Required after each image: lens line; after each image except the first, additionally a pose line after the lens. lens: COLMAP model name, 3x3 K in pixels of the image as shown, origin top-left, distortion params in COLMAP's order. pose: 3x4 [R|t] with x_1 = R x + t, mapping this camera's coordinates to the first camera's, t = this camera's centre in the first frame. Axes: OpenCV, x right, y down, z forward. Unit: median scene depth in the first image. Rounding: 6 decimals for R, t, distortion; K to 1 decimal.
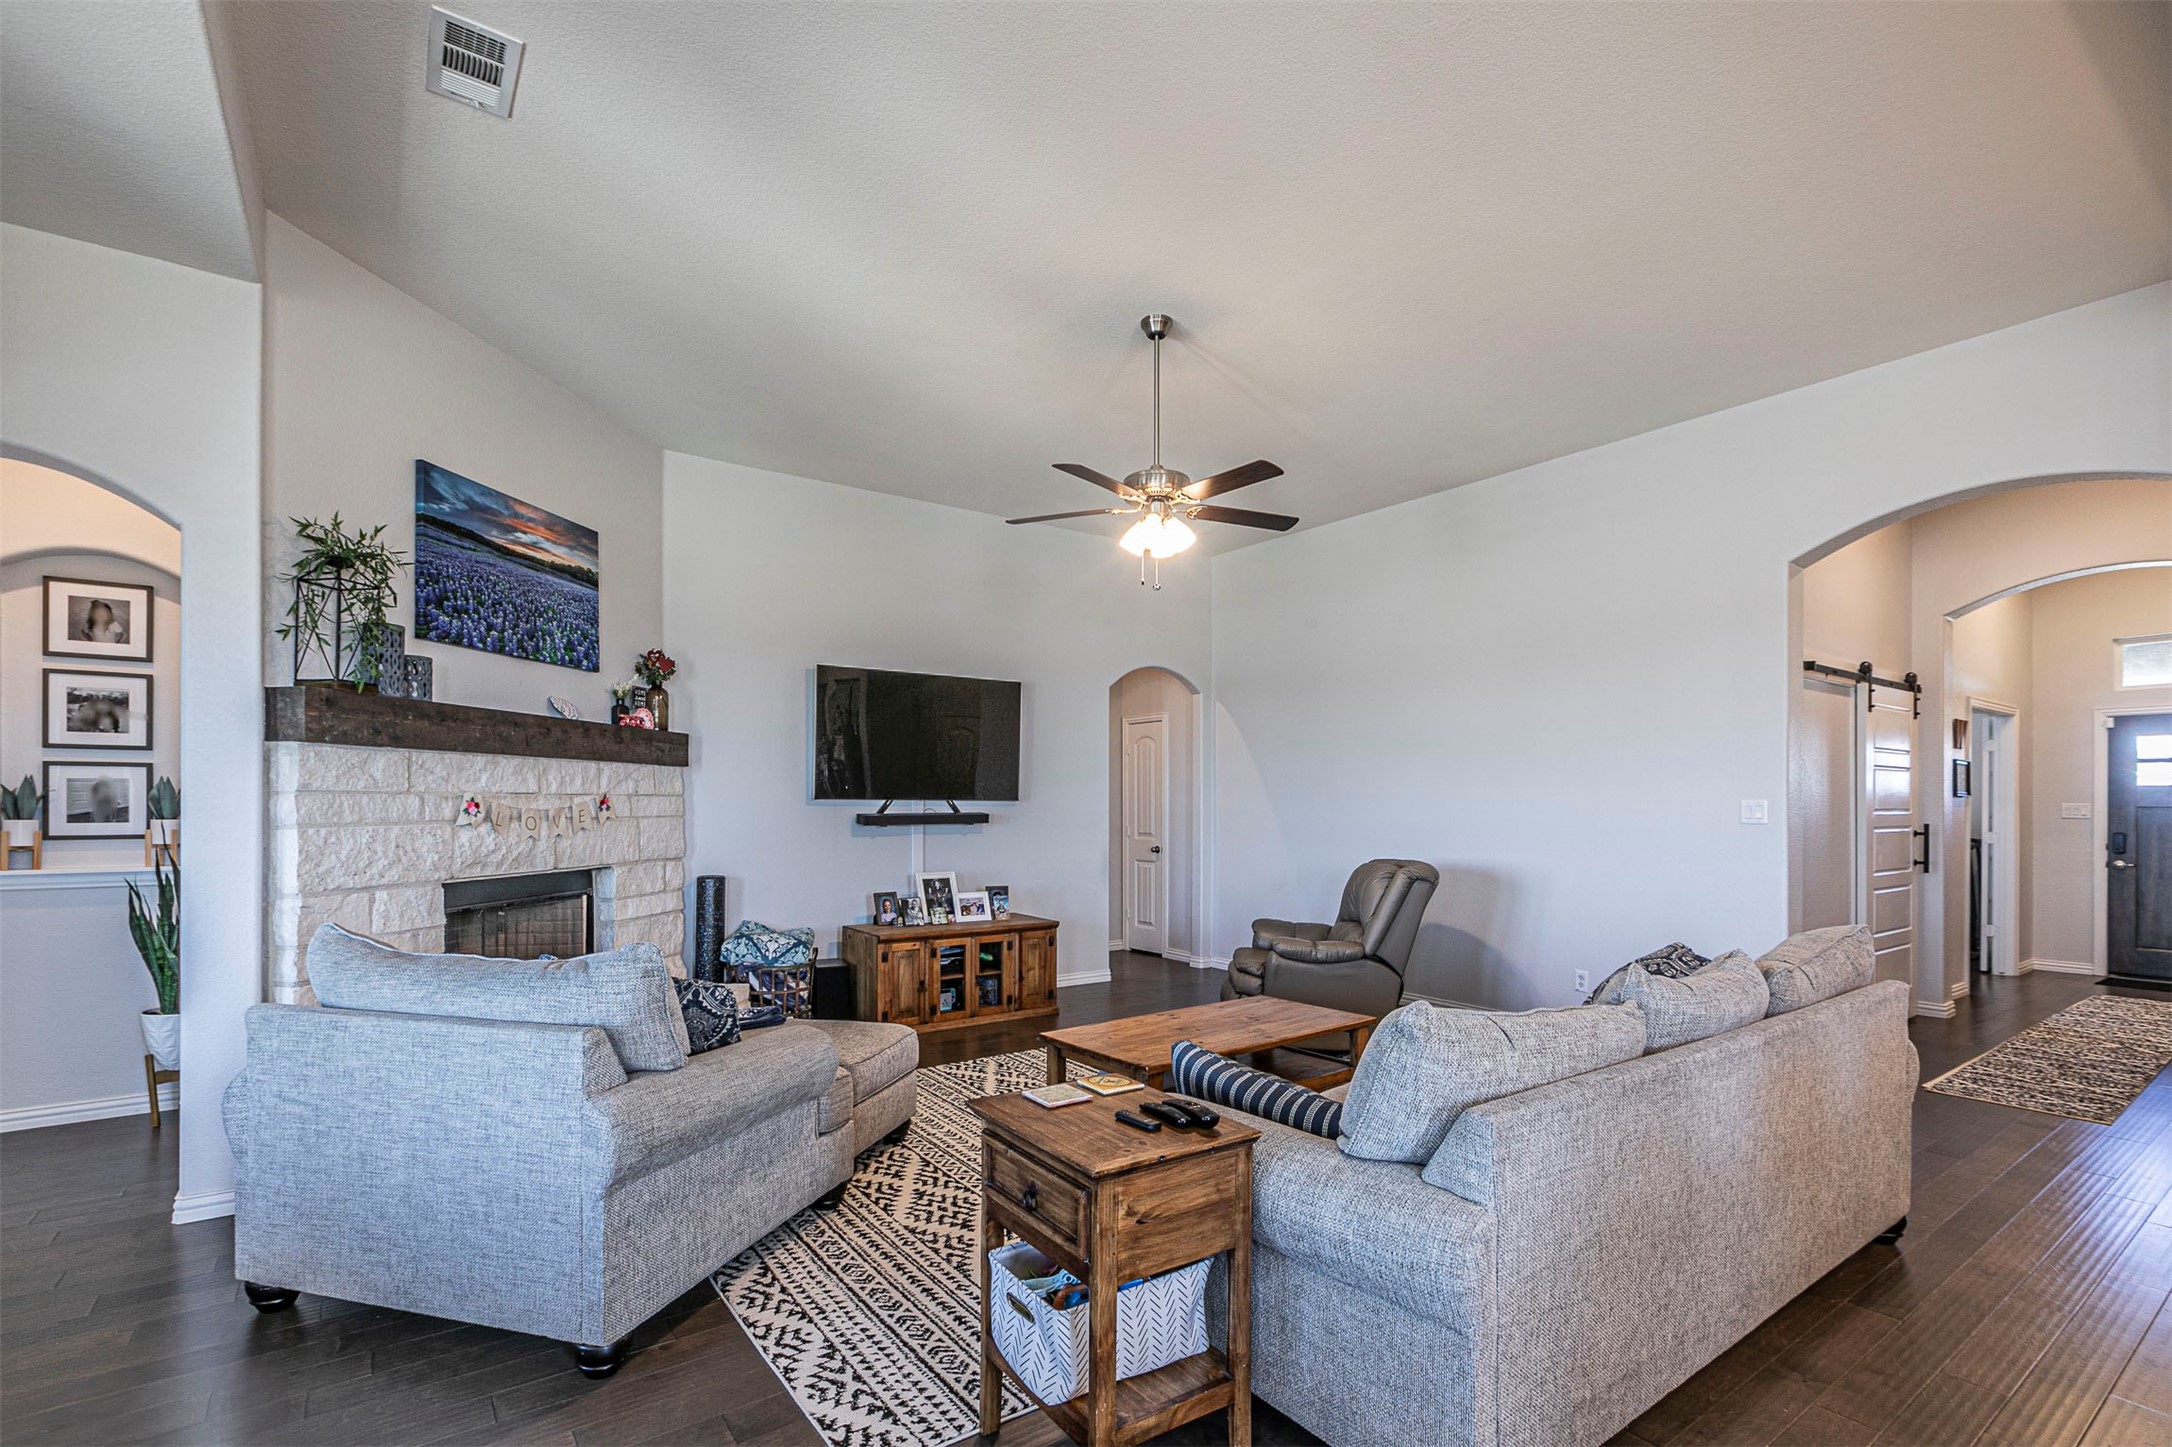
lens RADIAL K [[976.8, 0, 1075.4], [0, 976.8, 797.0], [0, 0, 1]] dist [0.002448, 0.000214]
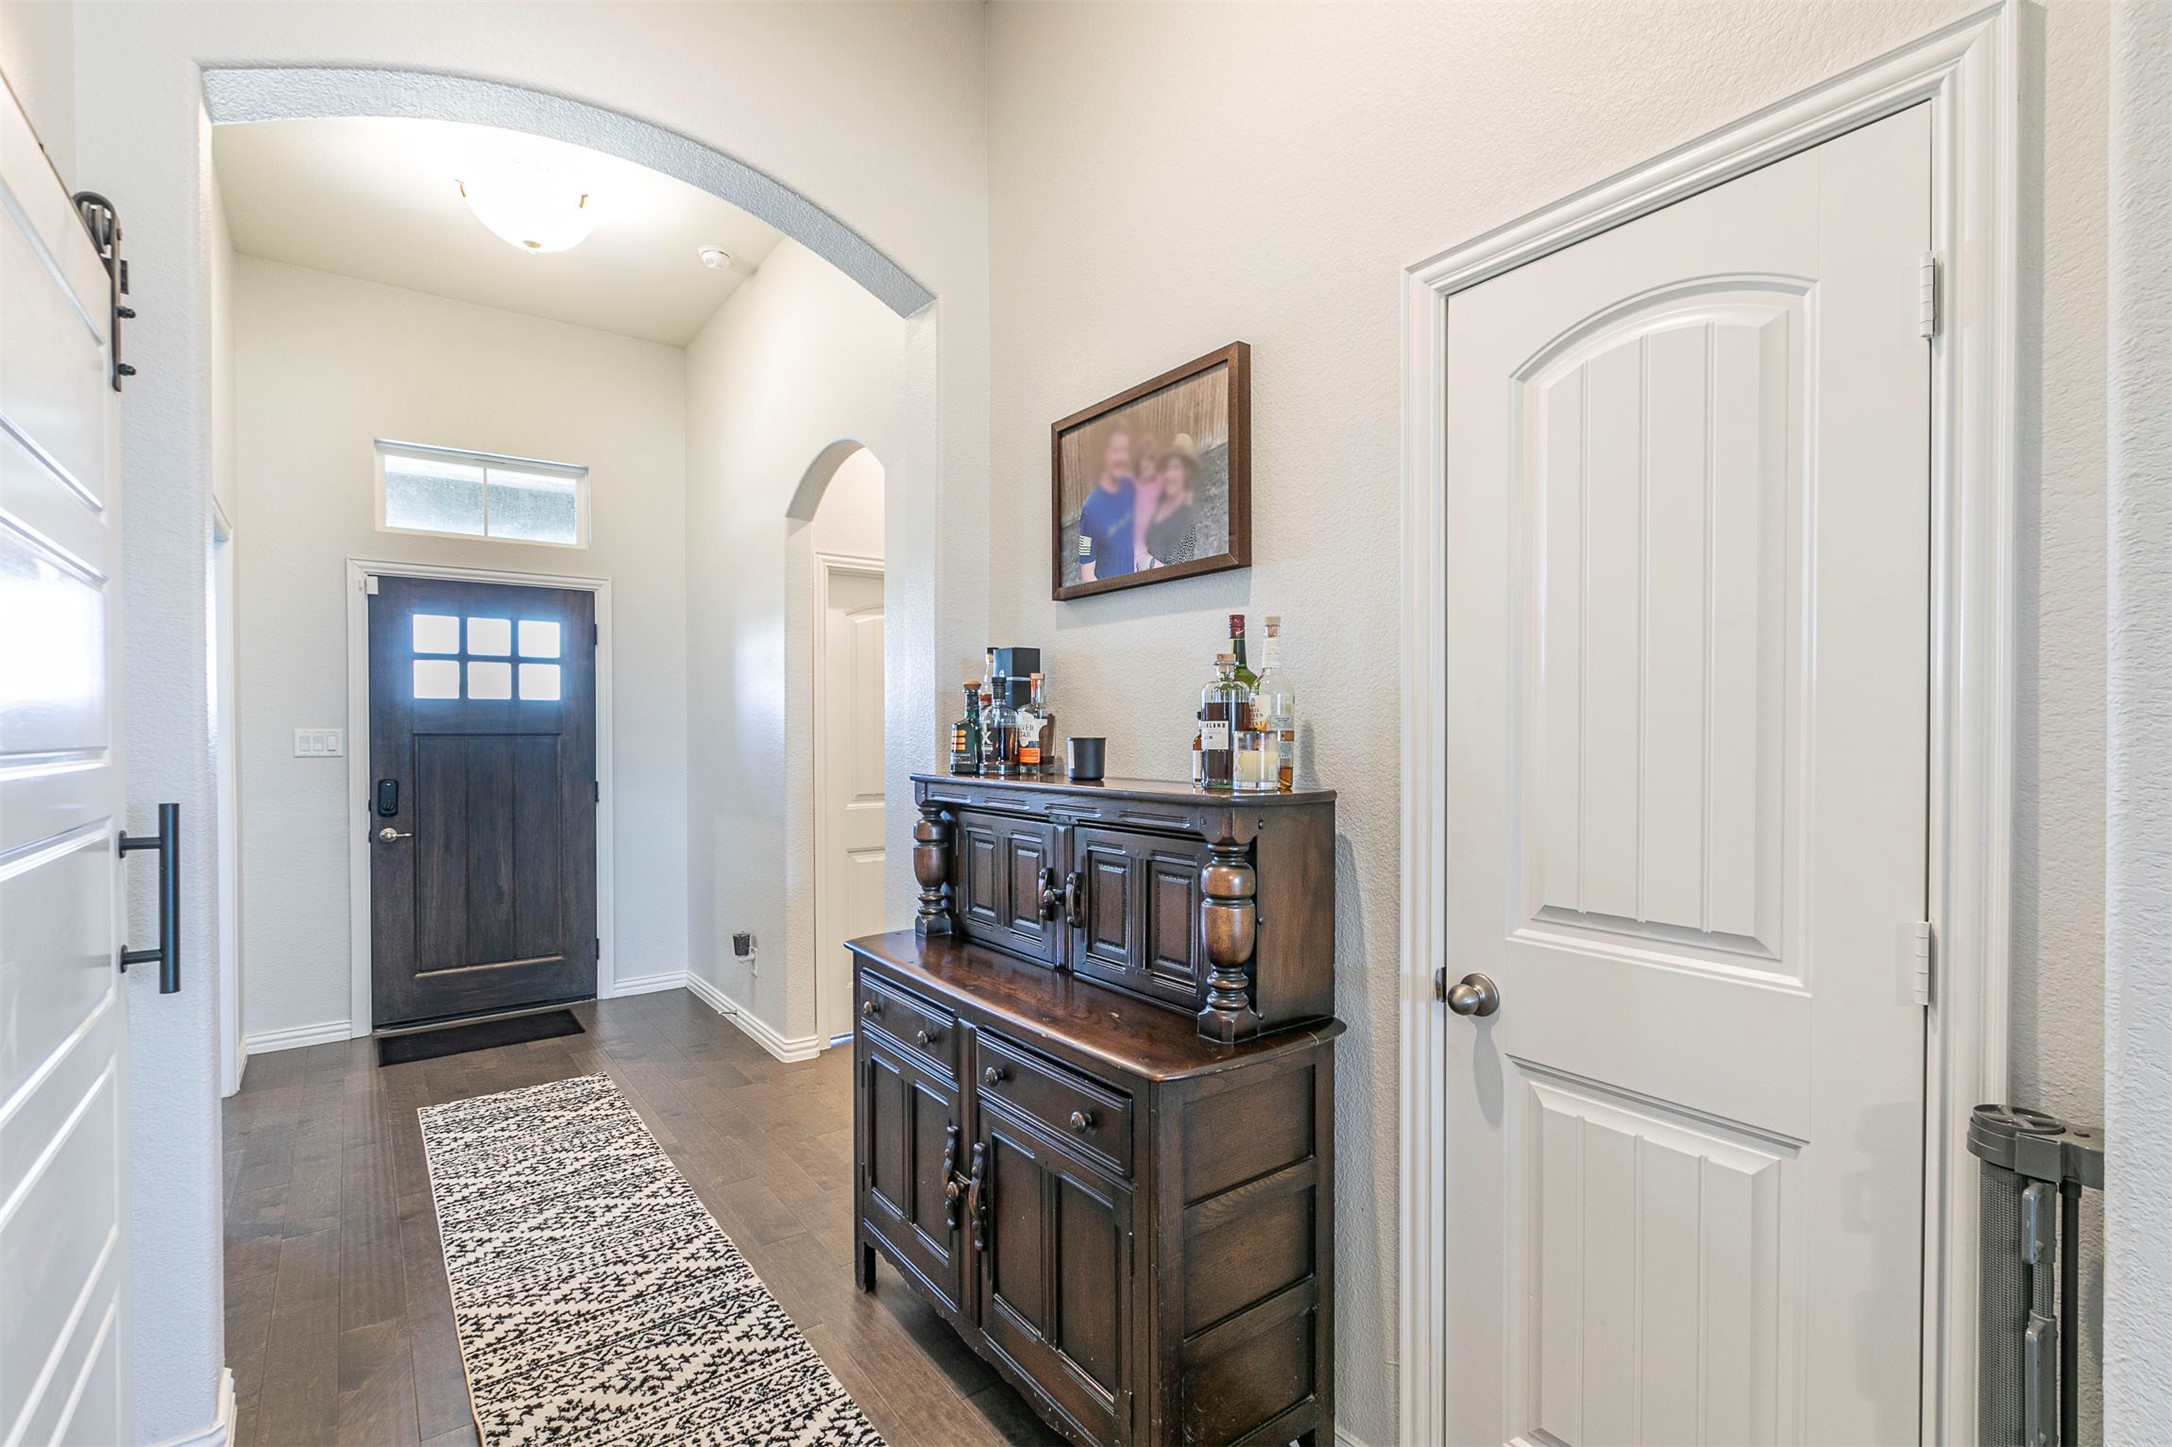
lens RADIAL K [[987.4, 0, 1114.4], [0, 987.4, 741.9], [0, 0, 1]] dist [0.003578, 0.000113]
pose [[-0.040870, -0.012858, 0.999082, 0.477134], [-0.003514, 0.999913, 0.012725, 0.005527], [-0.999158, -0.002991, -0.040911, 0.607882]]
